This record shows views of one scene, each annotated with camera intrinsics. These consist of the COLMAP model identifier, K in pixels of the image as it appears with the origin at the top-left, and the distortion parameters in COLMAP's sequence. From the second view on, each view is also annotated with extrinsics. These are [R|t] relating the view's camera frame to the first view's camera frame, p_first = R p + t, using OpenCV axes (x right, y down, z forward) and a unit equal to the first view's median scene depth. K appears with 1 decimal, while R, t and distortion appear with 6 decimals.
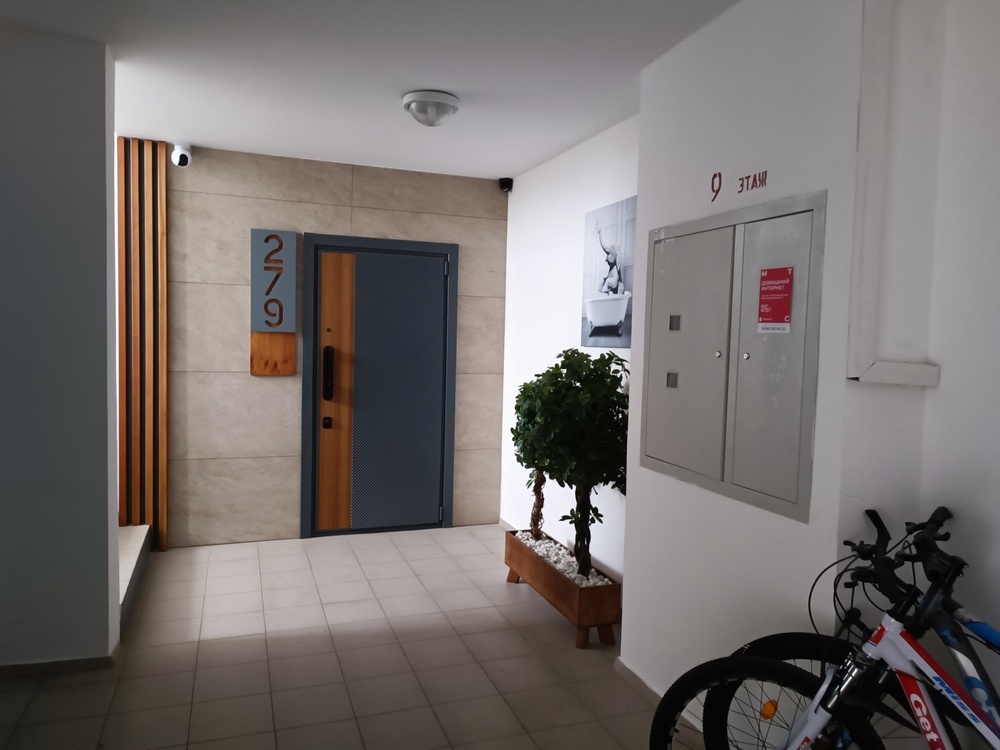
lens RADIAL K [[704.3, 0, 500.0], [0, 704.3, 375.0], [0, 0, 1]] dist [-0.000779, -0.003720]
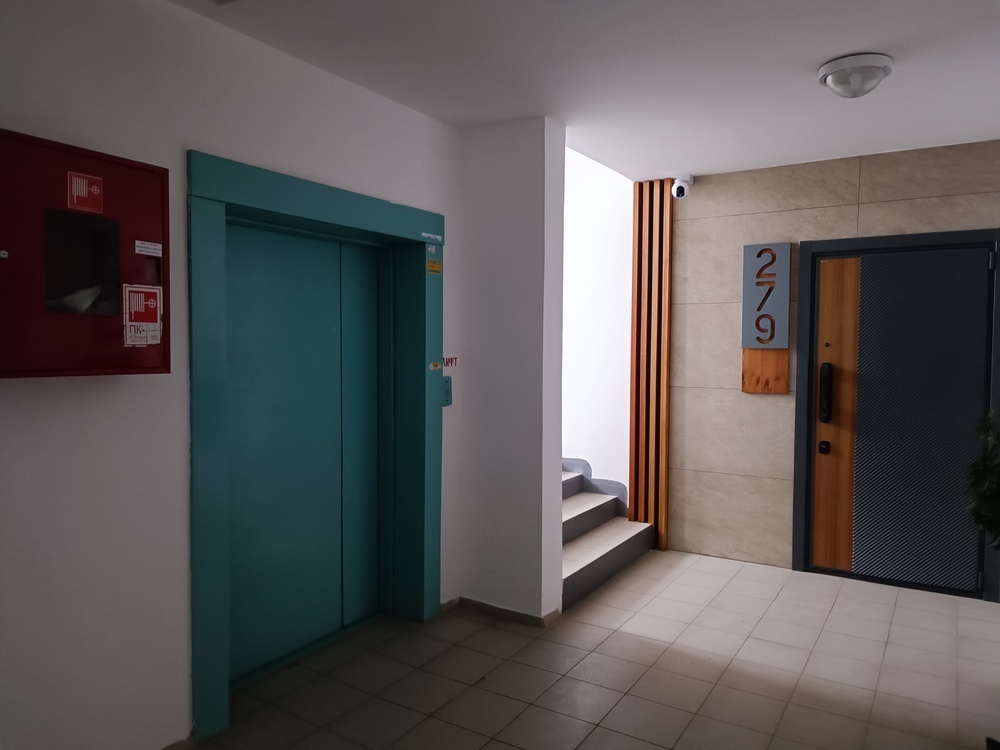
lens RADIAL K [[704.3, 0, 500.0], [0, 704.3, 375.0], [0, 0, 1]] dist [-0.000779, -0.003720]
pose [[0.602739, 0.009059, -0.797887, 0.233015], [-0.032052, 0.999403, -0.012866, -0.000247], [0.797294, 0.033329, 0.602670, 0.126830]]
